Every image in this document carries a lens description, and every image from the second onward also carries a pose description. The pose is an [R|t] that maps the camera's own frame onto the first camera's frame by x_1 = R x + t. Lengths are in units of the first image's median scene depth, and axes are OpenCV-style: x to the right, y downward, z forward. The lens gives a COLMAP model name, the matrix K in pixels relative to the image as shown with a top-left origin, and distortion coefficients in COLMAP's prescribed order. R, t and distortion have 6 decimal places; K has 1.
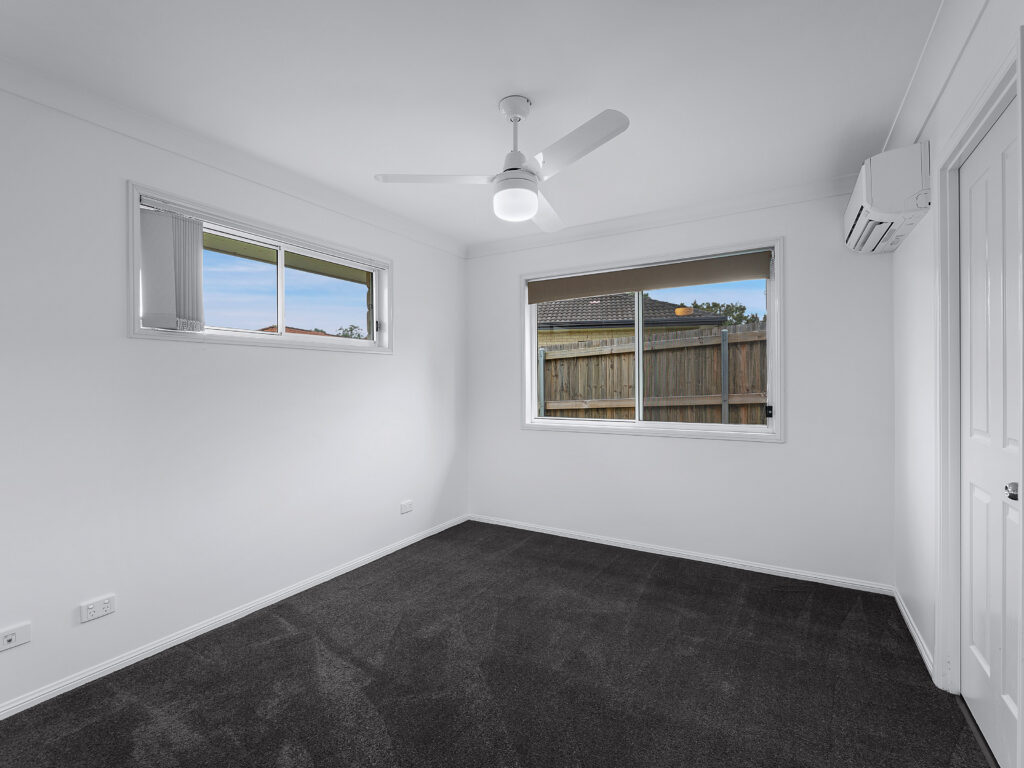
lens RADIAL K [[475.3, 0, 512.0], [0, 475.3, 384.0], [0, 0, 1]] dist [-0.001355, -0.000849]
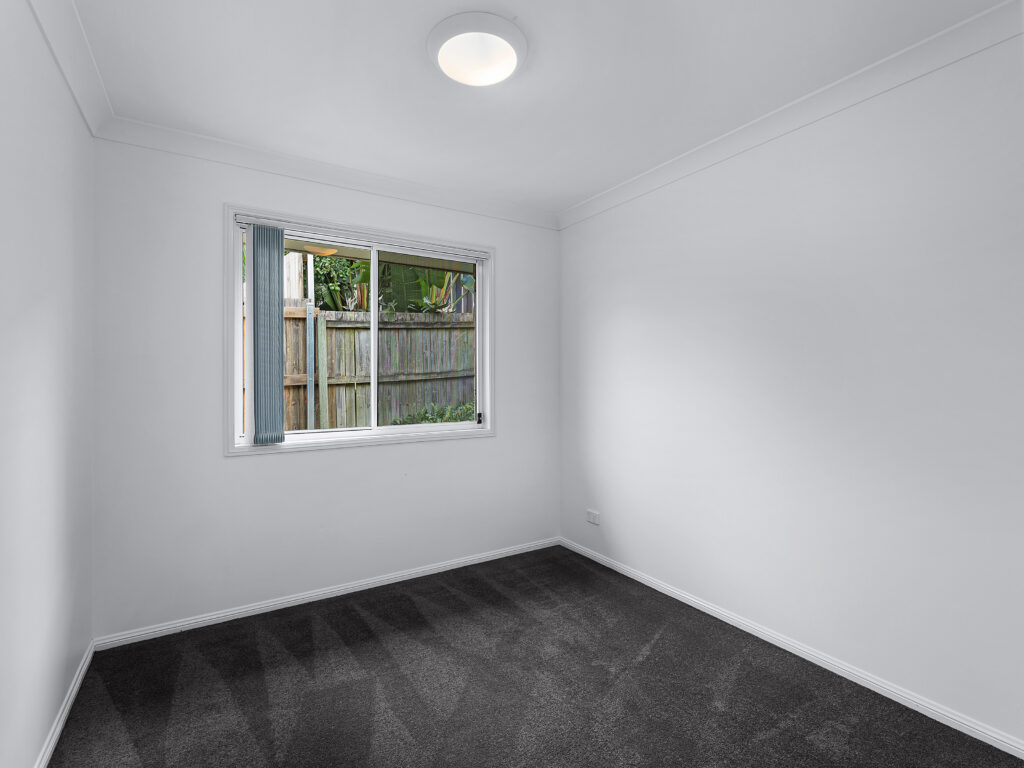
lens RADIAL K [[475.3, 0, 512.0], [0, 475.3, 384.0], [0, 0, 1]] dist [-0.001355, -0.000849]
pose [[0.878630, -0.002821, -0.477495, 0.258935], [0.001479, 0.999994, -0.003188, 0.007687], [0.477501, 0.002095, 0.878629, 0.256951]]
